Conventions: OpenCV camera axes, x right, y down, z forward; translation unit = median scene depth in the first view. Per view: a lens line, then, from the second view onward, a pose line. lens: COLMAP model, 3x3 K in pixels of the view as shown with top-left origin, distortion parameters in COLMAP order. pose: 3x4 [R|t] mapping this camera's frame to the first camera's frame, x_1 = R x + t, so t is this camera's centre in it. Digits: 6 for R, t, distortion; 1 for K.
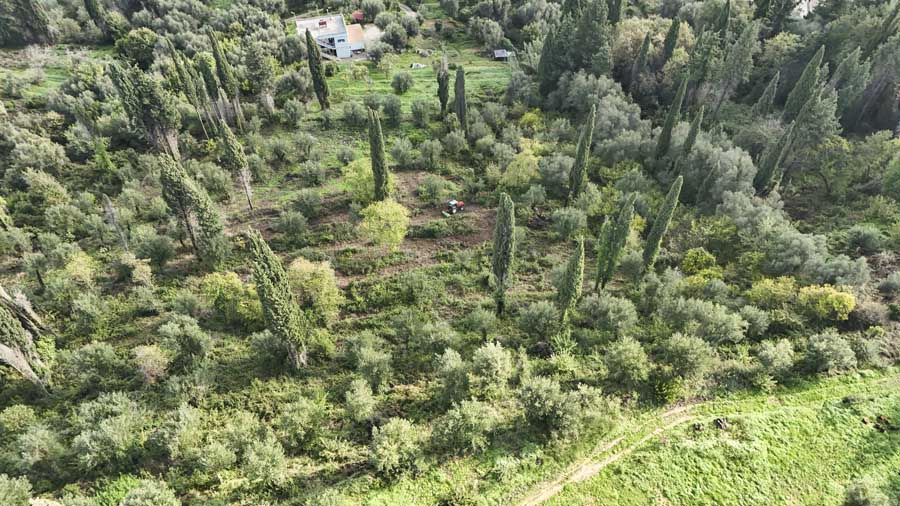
lens RADIAL K [[657.2, 0, 450.0], [0, 657.2, 253.0], [0, 0, 1]] dist [0.080049, -0.077658]
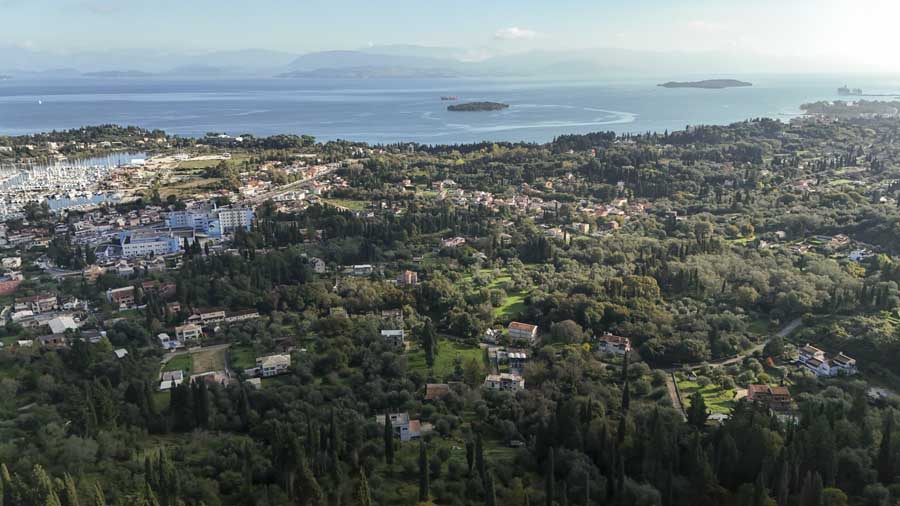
lens RADIAL K [[657.2, 0, 450.0], [0, 657.2, 253.0], [0, 0, 1]] dist [0.080049, -0.077658]
pose [[0.996333, 0.017262, -0.083805, 0.063238], [-0.064282, 0.797430, -0.599977, 0.298034], [0.056472, 0.603164, 0.795616, -0.484999]]
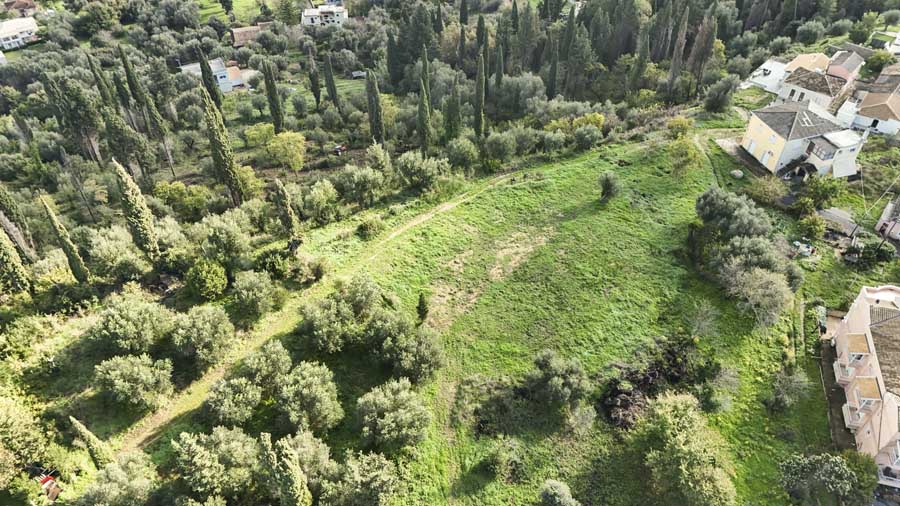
lens RADIAL K [[657.2, 0, 450.0], [0, 657.2, 253.0], [0, 0, 1]] dist [0.080049, -0.077658]
pose [[0.970366, -0.165572, 0.175999, -0.036697], [0.191433, 0.971209, -0.141793, 0.296466], [-0.147455, 0.171284, 0.974125, -0.220717]]
